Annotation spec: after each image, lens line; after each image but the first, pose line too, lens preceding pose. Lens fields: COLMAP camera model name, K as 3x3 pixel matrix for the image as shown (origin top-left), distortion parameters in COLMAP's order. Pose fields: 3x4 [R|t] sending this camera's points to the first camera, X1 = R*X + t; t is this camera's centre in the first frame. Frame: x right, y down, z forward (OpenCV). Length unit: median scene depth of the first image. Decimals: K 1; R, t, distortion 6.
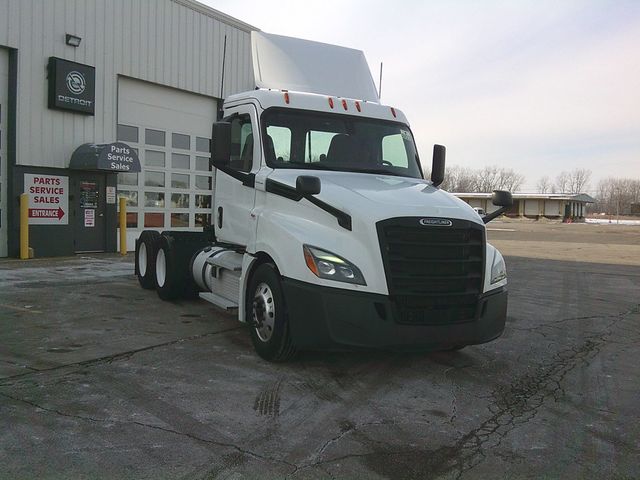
lens RADIAL K [[640.2, 0, 320.0], [0, 640.2, 240.0], [0, 0, 1]] dist [0.189869, -0.396082]
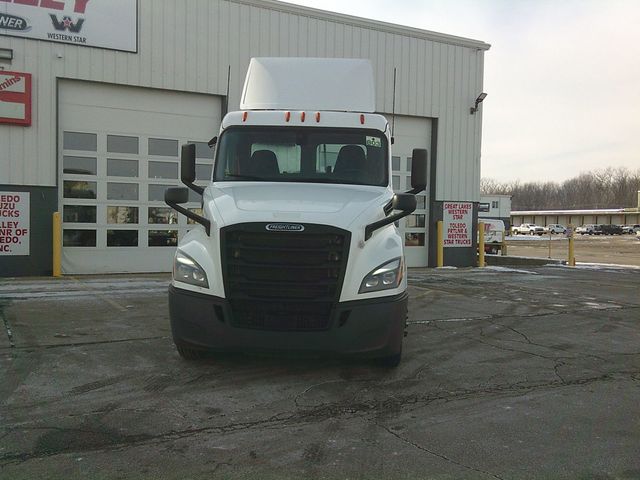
lens RADIAL K [[660.3, 0, 320.0], [0, 660.3, 240.0], [0, 0, 1]] dist [0.060517, -0.007754]
pose [[0.869045, -0.008122, -0.494666, 0.746725], [-0.009960, 0.999375, -0.033907, 0.026250], [0.494632, 0.034394, 0.868421, 0.142007]]
